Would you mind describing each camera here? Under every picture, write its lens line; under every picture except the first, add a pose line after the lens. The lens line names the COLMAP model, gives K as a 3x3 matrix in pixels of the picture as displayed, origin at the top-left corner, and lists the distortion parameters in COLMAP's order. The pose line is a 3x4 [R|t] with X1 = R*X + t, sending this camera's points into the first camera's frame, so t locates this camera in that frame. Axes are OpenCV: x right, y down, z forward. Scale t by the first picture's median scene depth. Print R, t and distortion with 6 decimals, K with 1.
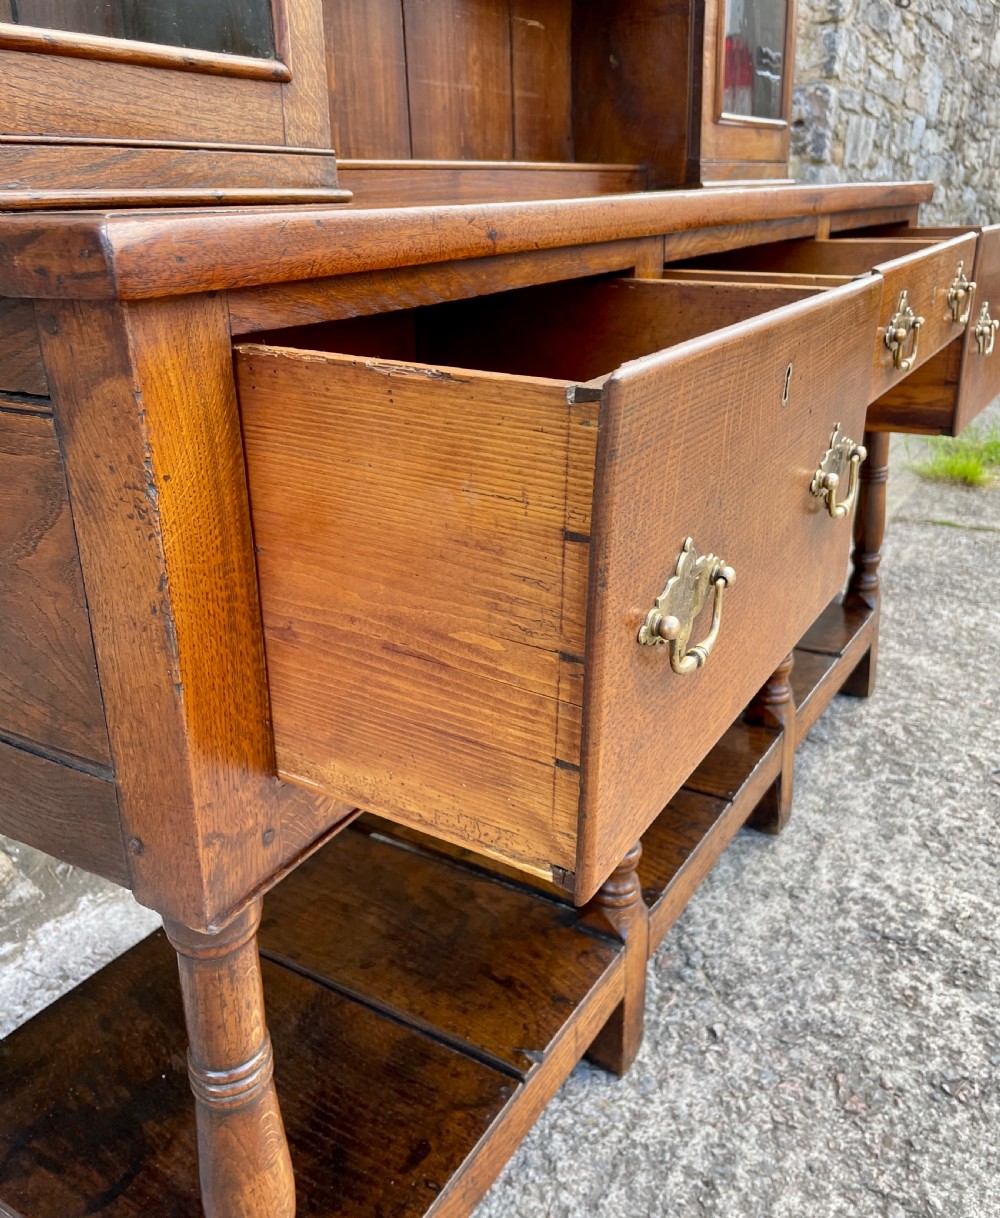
lens RADIAL K [[1047.5, 0, 500.6], [0, 1047.5, 561.8], [0, 0, 1]] dist [0.082882, -0.126860]
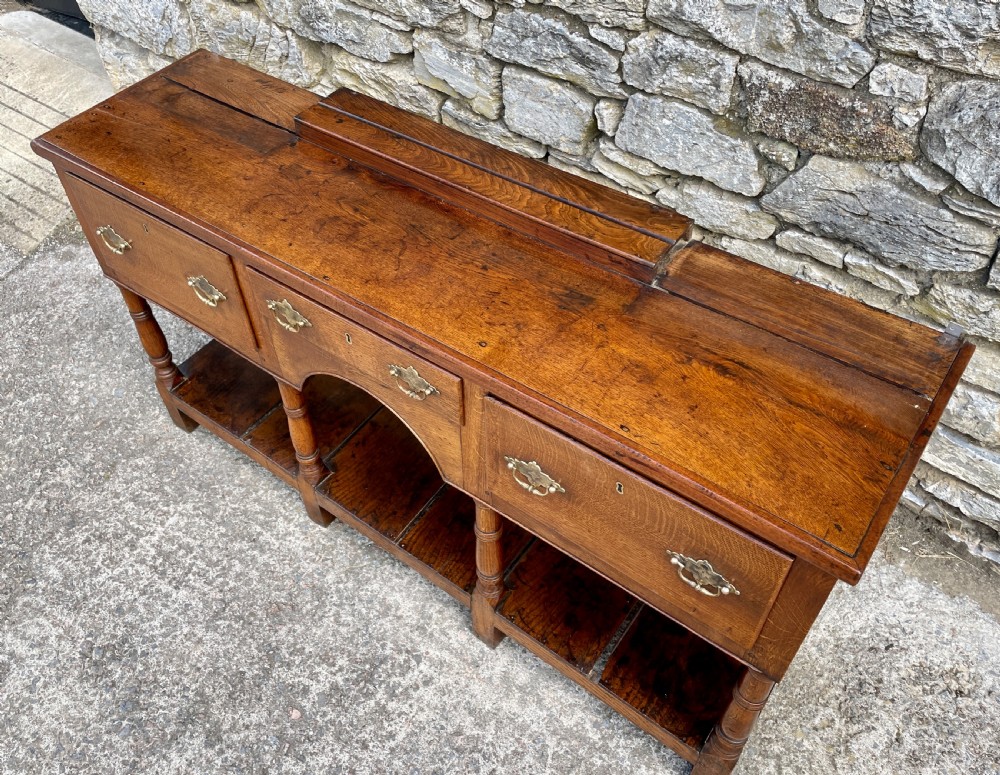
lens RADIAL K [[847.4, 0, 457.1], [0, 847.4, 368.5], [0, 0, 1]] dist [0.087202, -0.118548]
pose [[-0.098617, 0.746529, -0.658004, 0.955886], [-0.284361, 0.612515, 0.737539, -1.060350], [0.953632, 0.259844, 0.151879, 0.841537]]
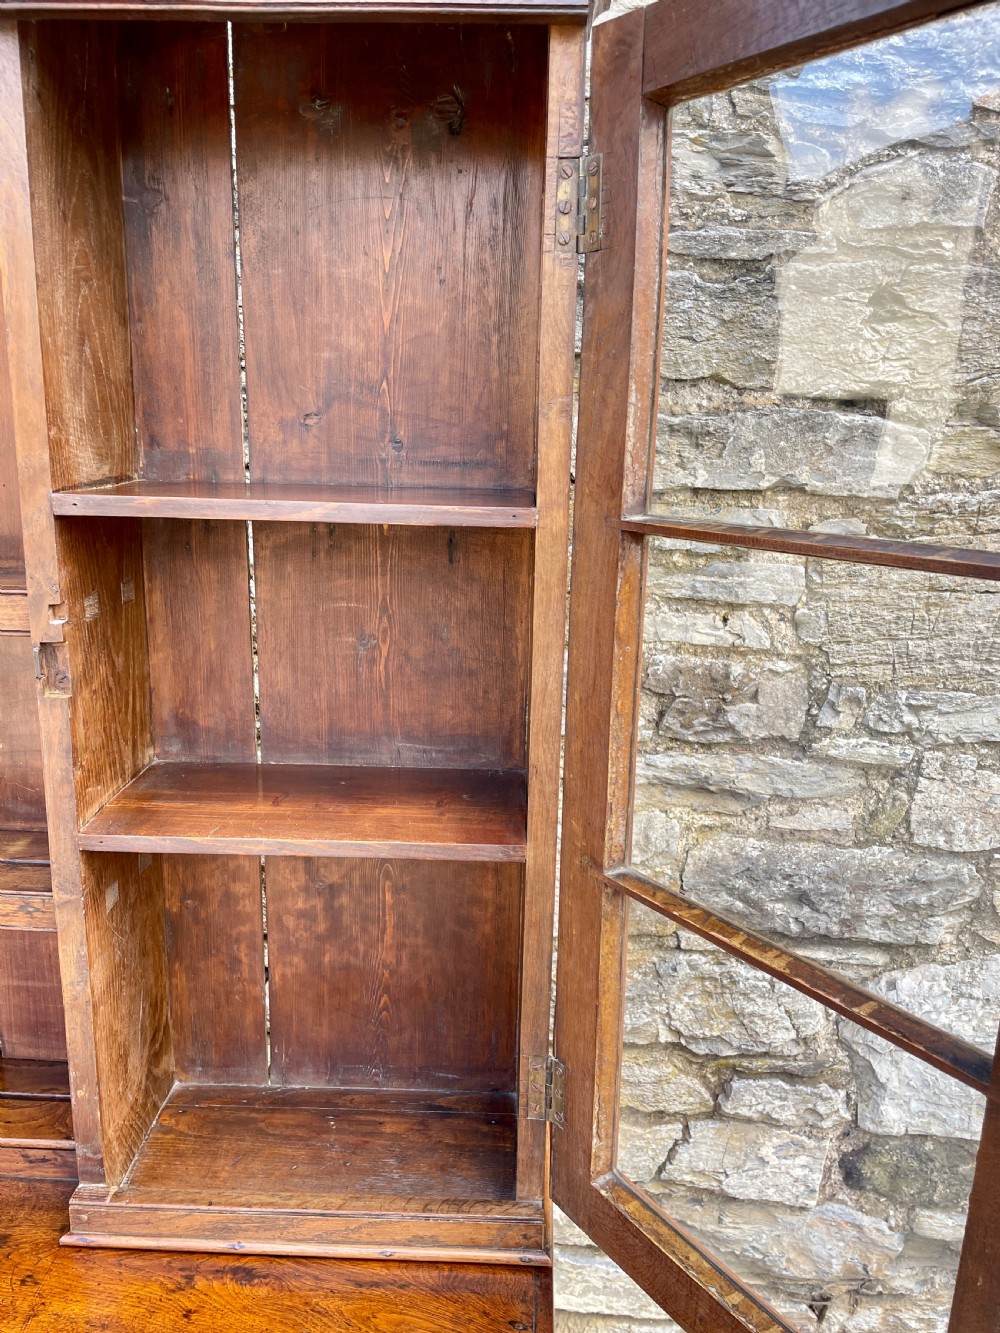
lens RADIAL K [[1014.6, 0, 492.7], [0, 1014.6, 676.2], [0, 0, 1]] dist [0.090426, -0.125020]
pose [[0.483468, 0.248225, -0.839430, 0.872580], [-0.318548, 0.943093, 0.095412, -0.948173], [0.815344, 0.221270, 0.535027, 0.938597]]
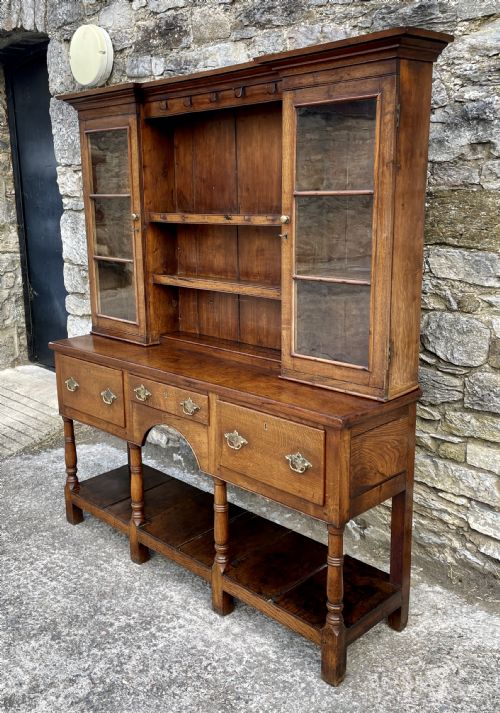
lens RADIAL K [[694.4, 0, 204.6], [0, 694.4, 332.0], [0, 0, 1]] dist [0.089004, -0.122099]
pose [[-0.262242, 0.229182, -0.937393, 2.095176], [-0.286448, 0.909120, 0.302405, -1.063786], [0.921508, 0.347817, -0.172761, 1.267018]]
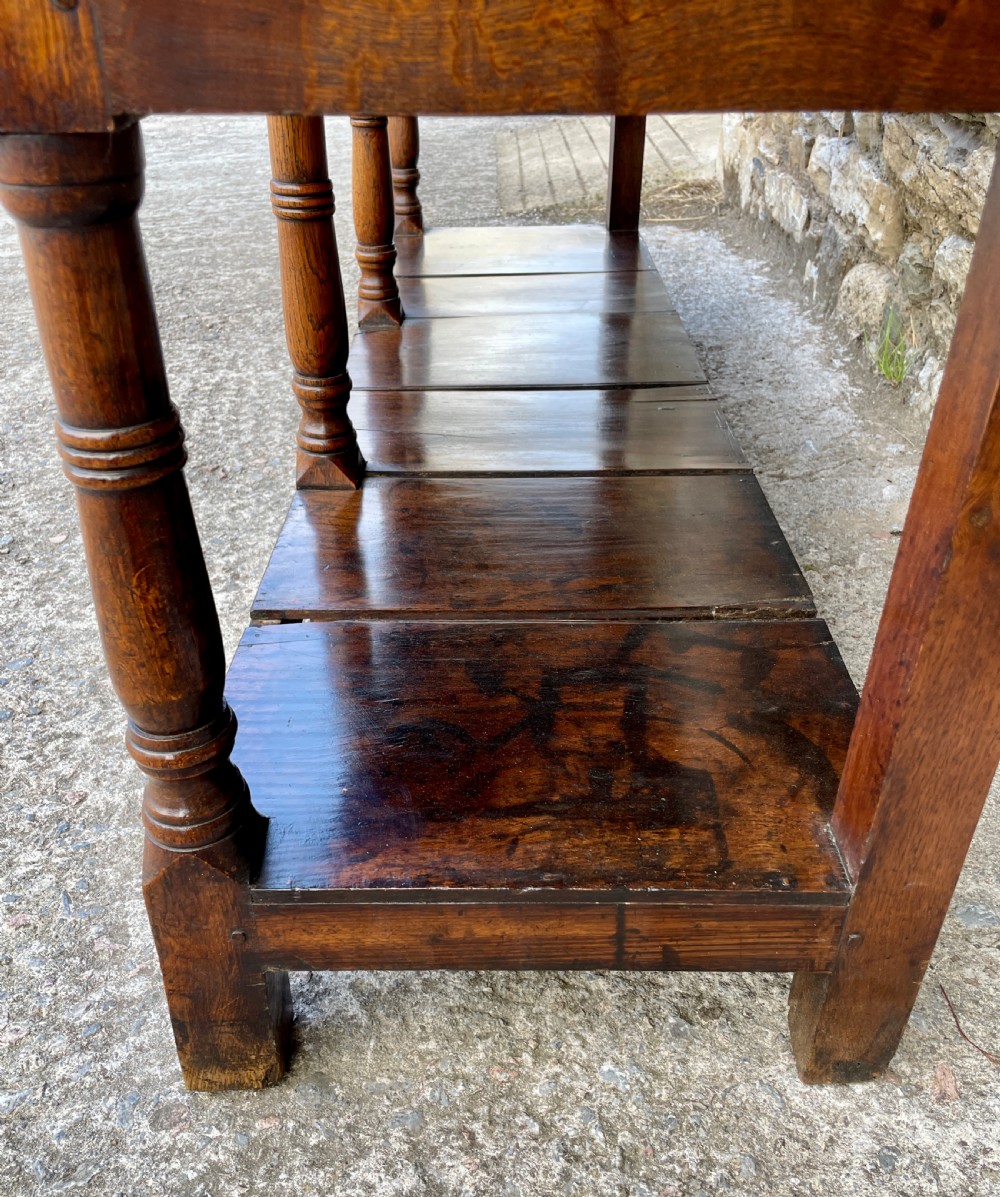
lens RADIAL K [[1054.8, 0, 488.0], [0, 1054.8, 652.5], [0, 0, 1]] dist [0.045974, -0.005924]
pose [[-0.853719, 0.314714, -0.414874, 0.581436], [-0.143624, 0.623499, 0.768519, -0.373659], [0.500536, 0.715685, -0.487092, 1.748429]]
